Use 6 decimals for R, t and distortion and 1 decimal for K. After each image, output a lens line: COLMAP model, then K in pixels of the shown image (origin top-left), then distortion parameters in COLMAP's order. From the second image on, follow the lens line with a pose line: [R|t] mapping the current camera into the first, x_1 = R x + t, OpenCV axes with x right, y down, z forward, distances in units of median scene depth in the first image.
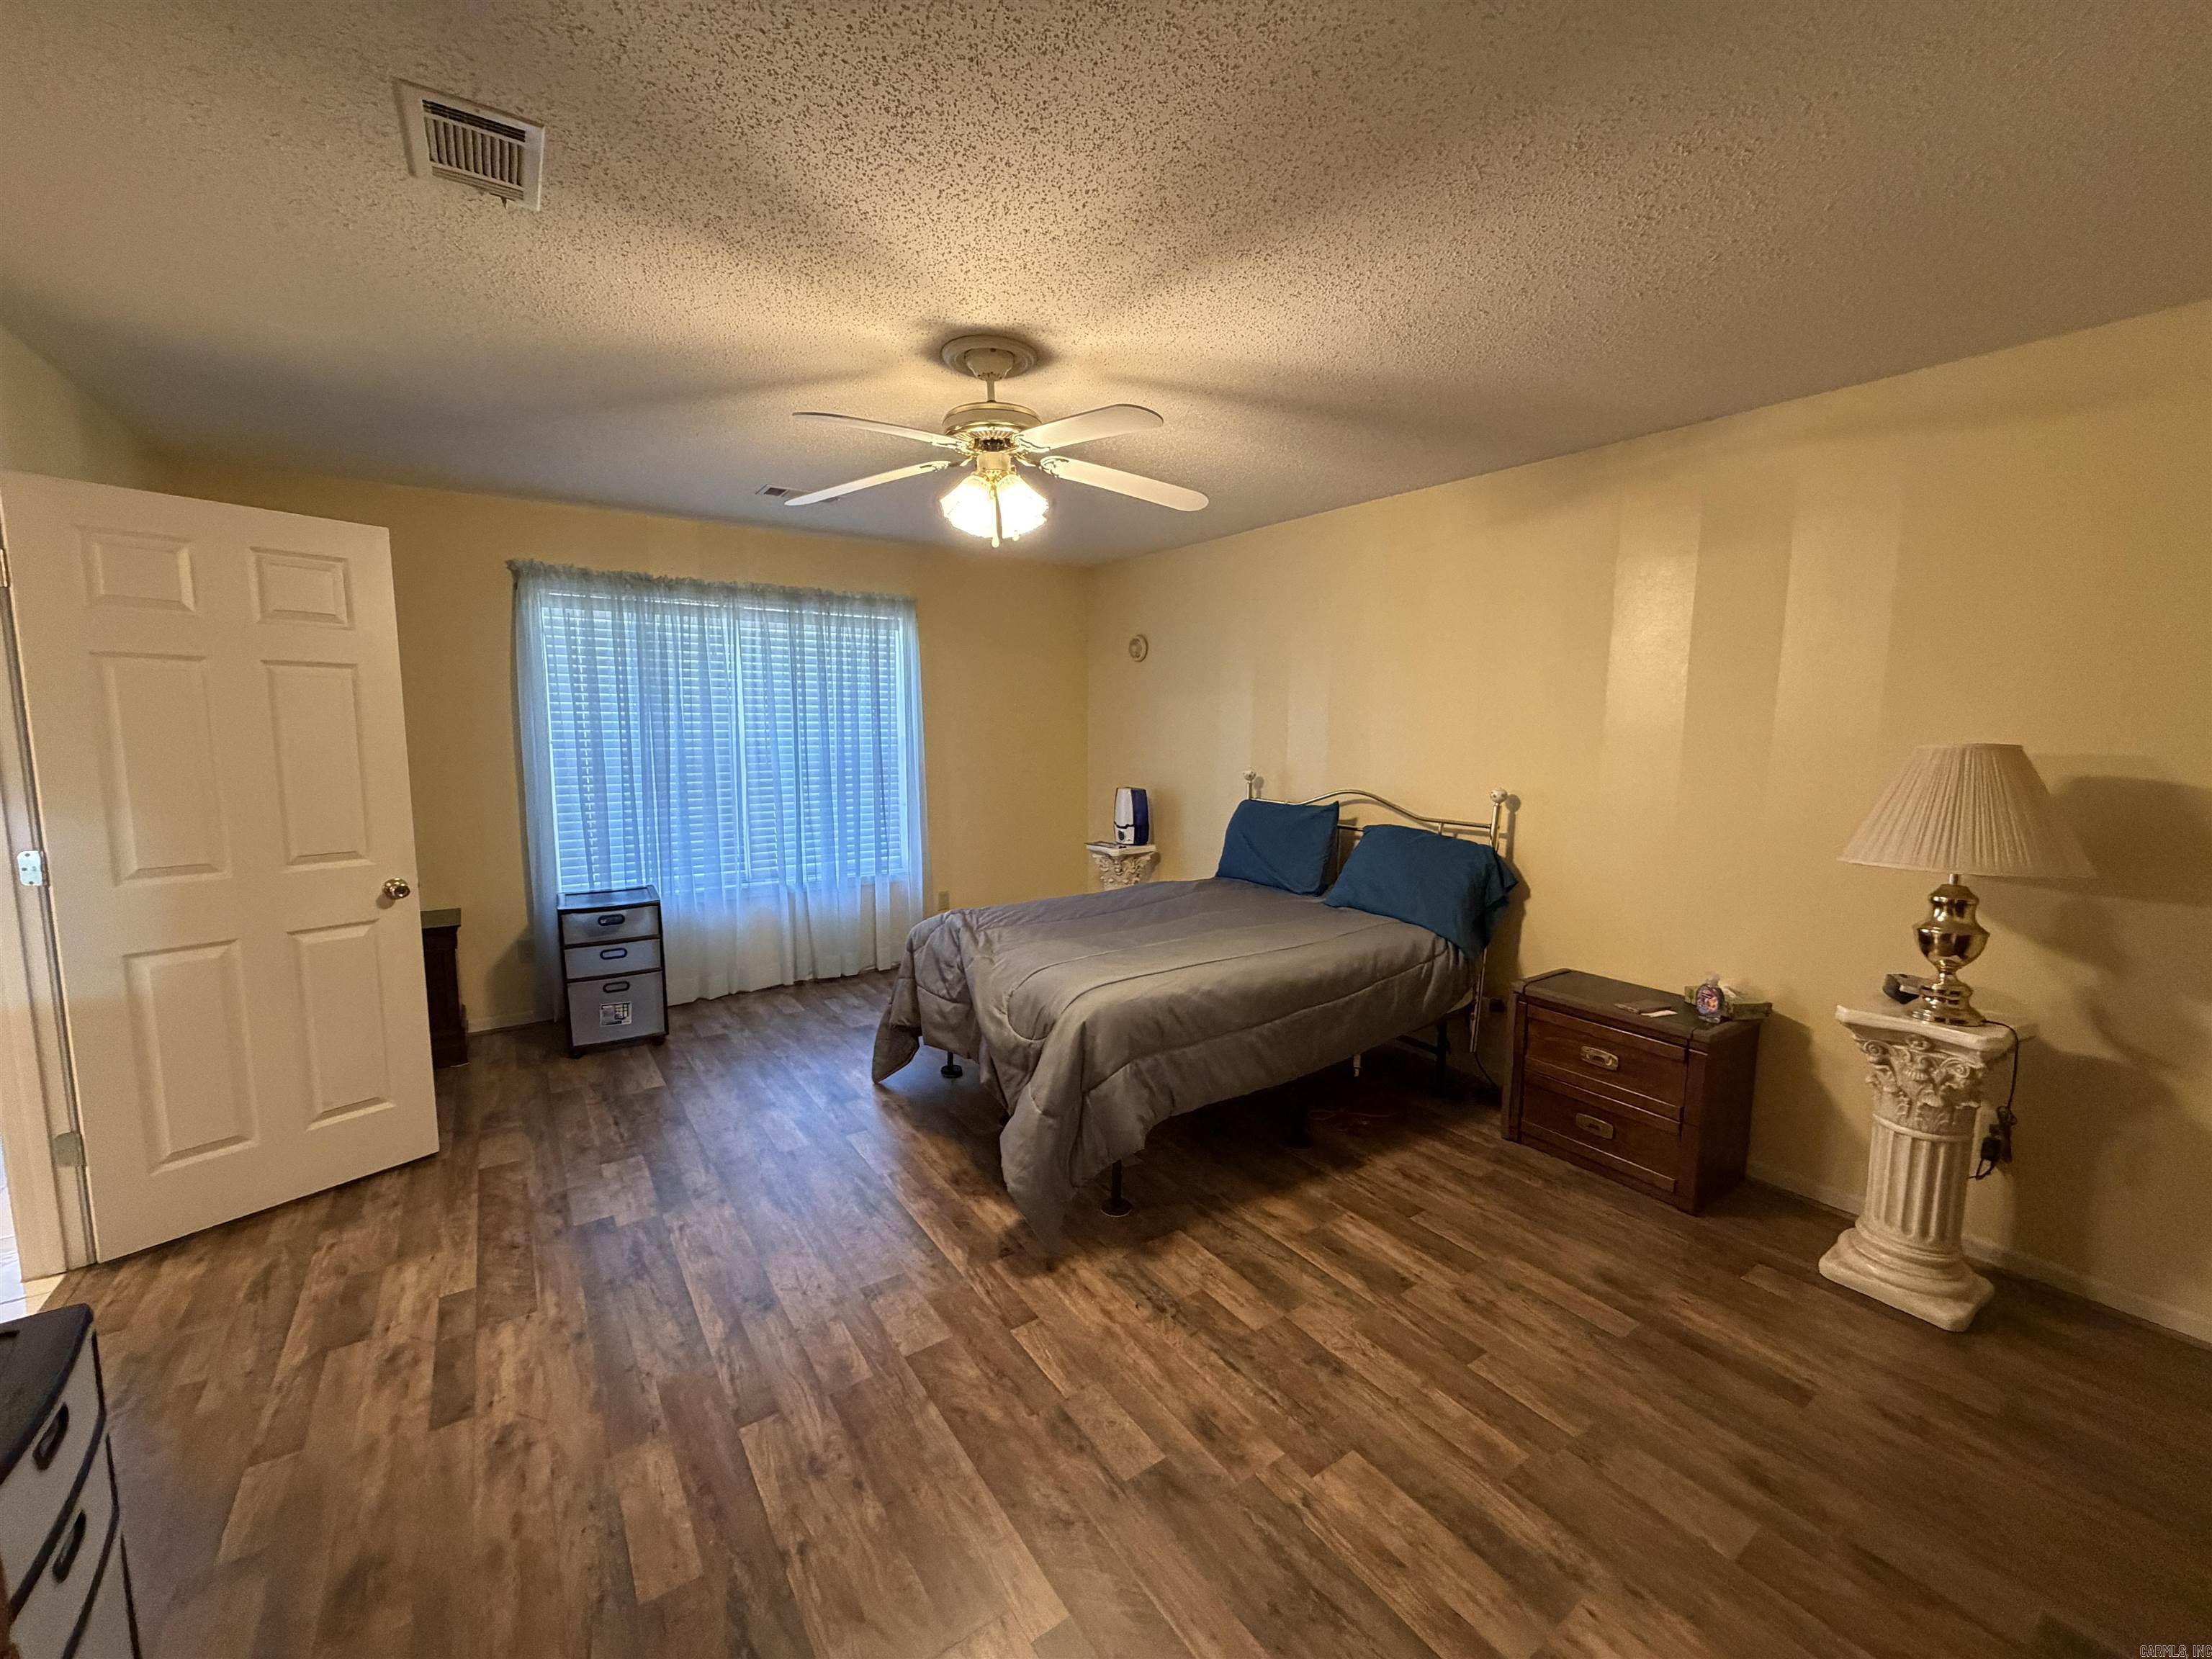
lens RADIAL K [[881.5, 0, 1105.3], [0, 881.5, 826.8], [0, 0, 1]] dist [0.003767, 0.000317]
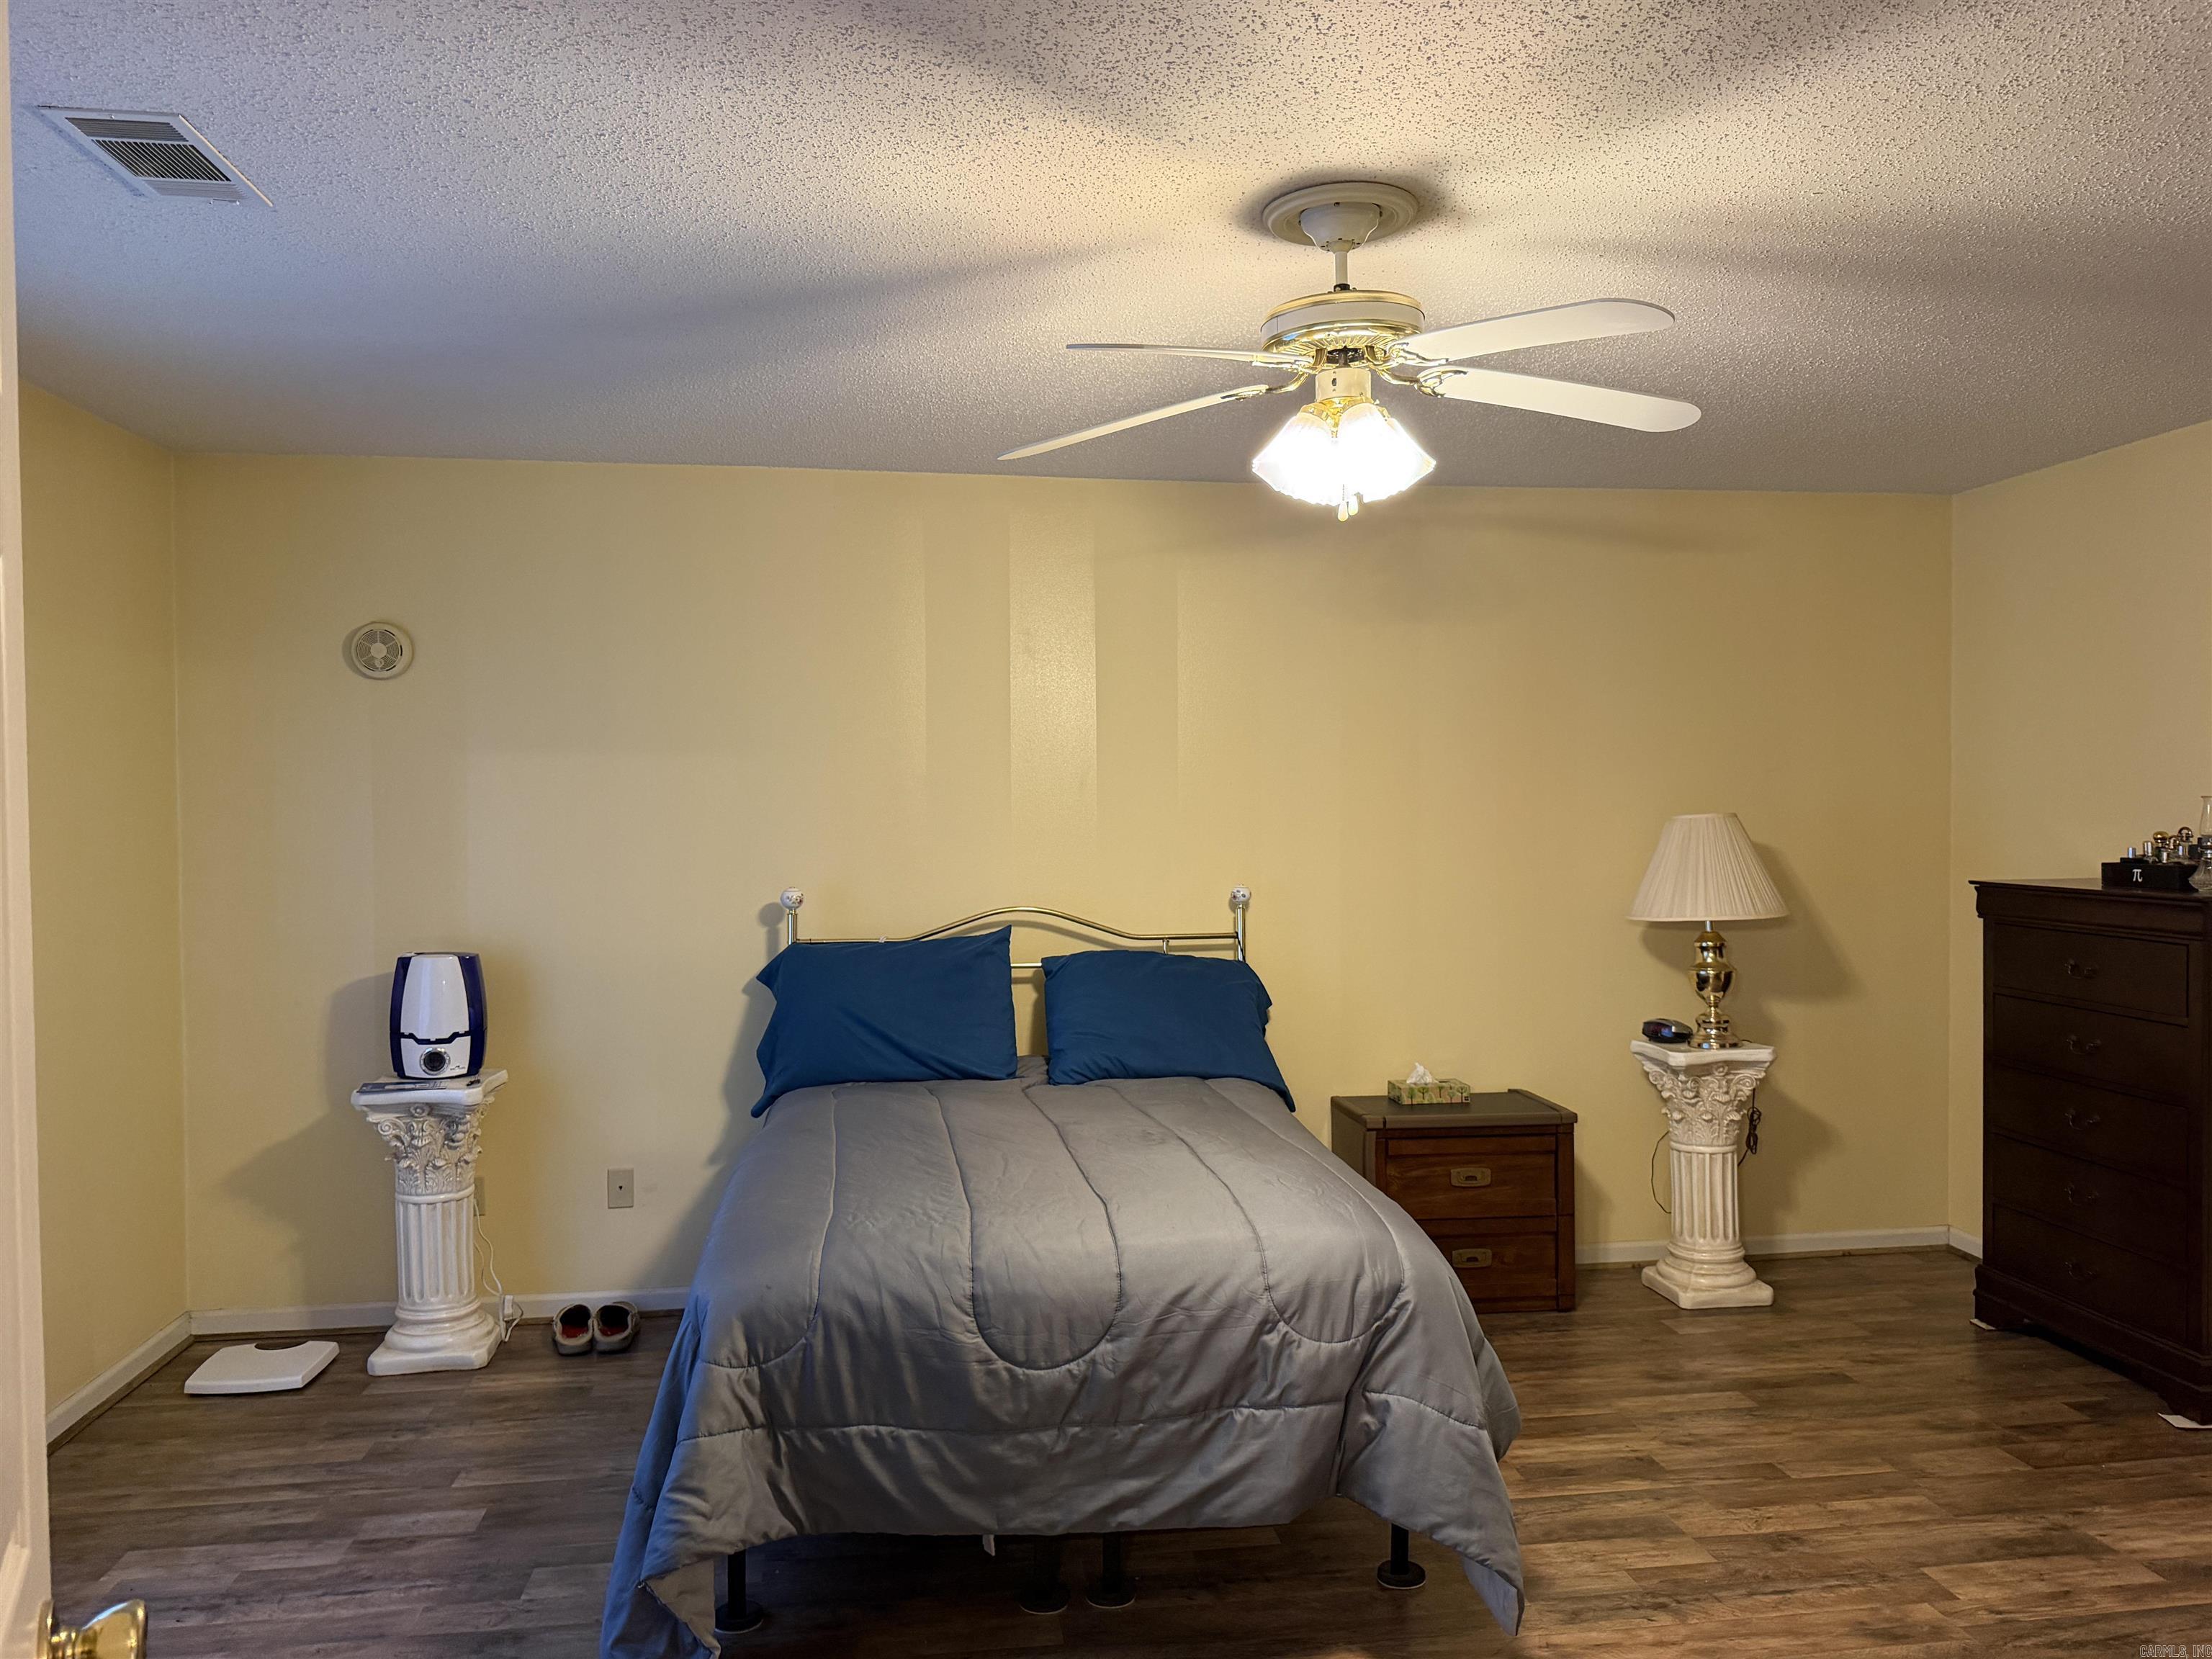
lens RADIAL K [[1600.0, 0, 1115.8], [0, 1600.0, 831.3], [0, 0, 1]] dist [0.074728, -0.061165]
pose [[0.421554, -0.022823, 0.906516, -1.345031], [0.115551, 0.992886, -0.028737, -0.097774], [-0.899411, 0.116863, 0.421192, 0.780909]]
